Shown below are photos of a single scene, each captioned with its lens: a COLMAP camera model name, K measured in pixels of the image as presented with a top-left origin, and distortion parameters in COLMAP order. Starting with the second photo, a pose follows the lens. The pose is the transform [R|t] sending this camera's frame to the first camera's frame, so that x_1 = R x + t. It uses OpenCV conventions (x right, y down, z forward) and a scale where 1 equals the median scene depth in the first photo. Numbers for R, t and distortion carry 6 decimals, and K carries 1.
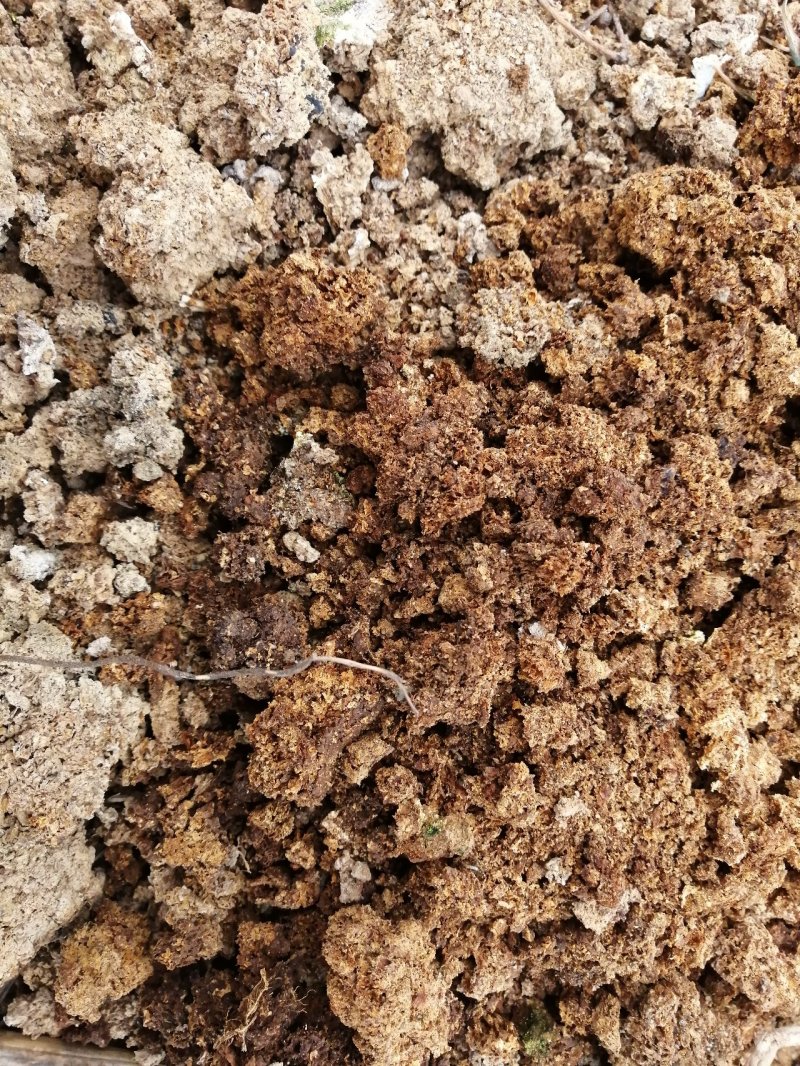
lens RADIAL K [[789.9, 0, 392.0], [0, 789.9, 473.8], [0, 0, 1]] dist [-0.039940, 0.030275]
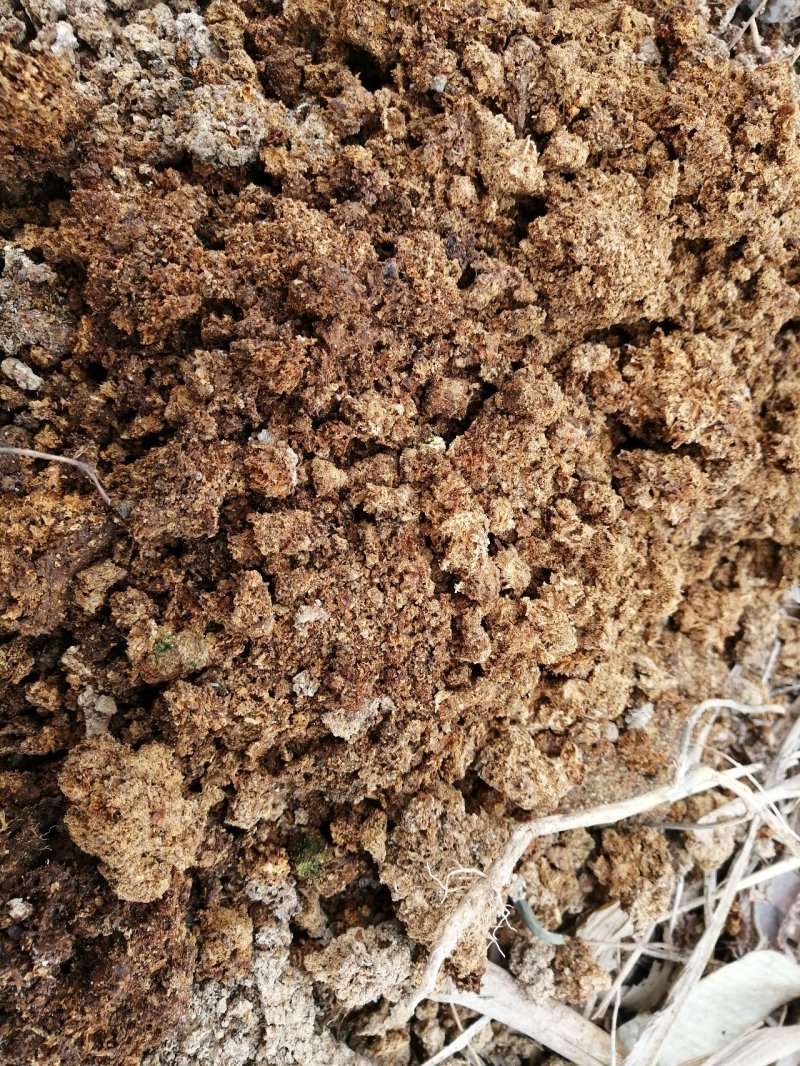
lens RADIAL K [[789.9, 0, 402.0], [0, 789.9, 485.7], [0, 0, 1]] dist [-0.039940, 0.030275]
pose [[0.989691, -0.053828, 0.132722, 0.213766], [0.045869, 0.997002, 0.062312, 0.201634], [-0.135679, -0.055582, 0.989193, 0.013110]]
